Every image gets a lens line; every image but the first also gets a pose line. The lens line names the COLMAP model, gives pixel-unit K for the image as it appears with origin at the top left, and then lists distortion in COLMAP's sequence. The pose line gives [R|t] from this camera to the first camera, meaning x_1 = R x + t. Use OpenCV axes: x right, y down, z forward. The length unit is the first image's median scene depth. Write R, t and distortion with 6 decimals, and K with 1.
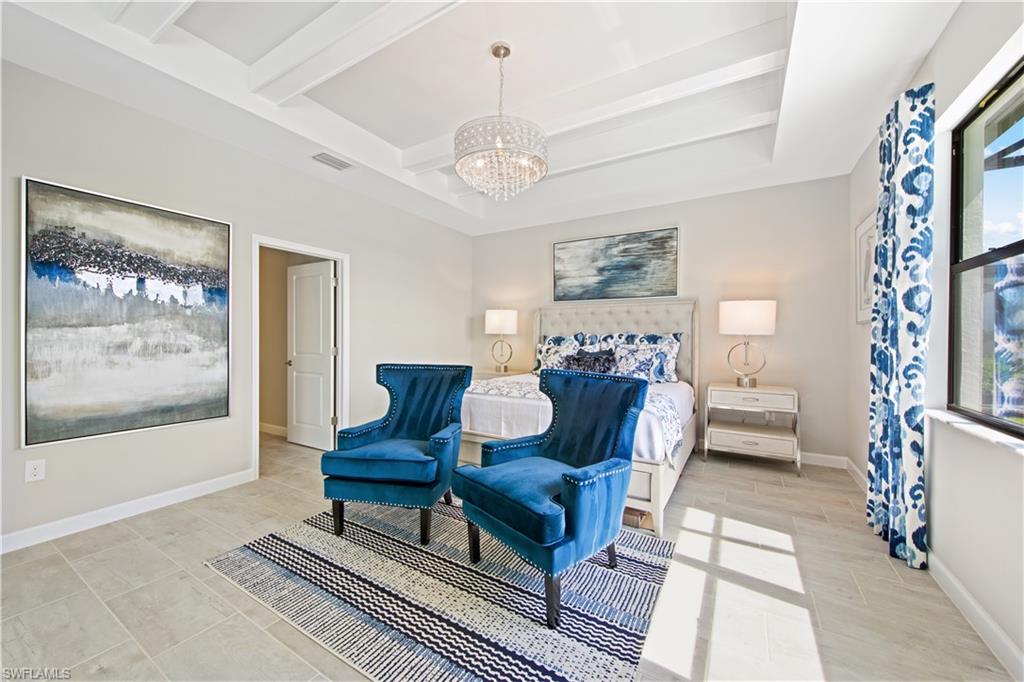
lens RADIAL K [[385.3, 0, 508.5], [0, 385.3, 339.3], [0, 0, 1]] dist [-0.000141, -0.001120]
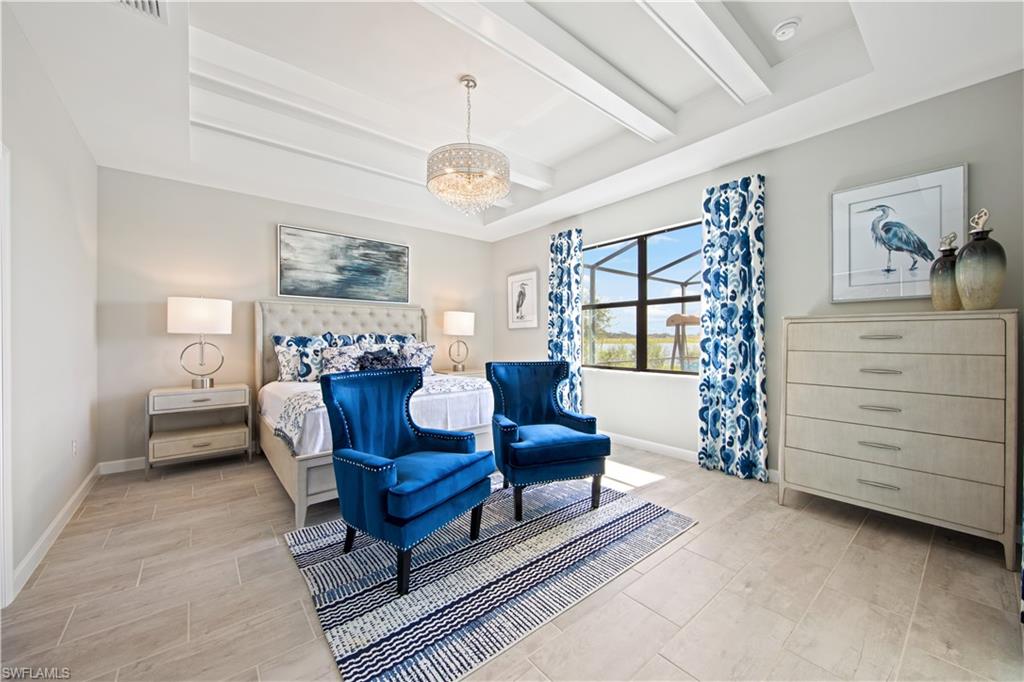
lens RADIAL K [[385.3, 0, 513.9], [0, 385.3, 340.8], [0, 0, 1]] dist [-0.000141, -0.001120]
pose [[0.321744, -0.008287, 0.946790, -0.604487], [0.008531, 0.999946, 0.005853, 0.001008], [-0.946788, 0.006194, 0.321798, 0.300180]]
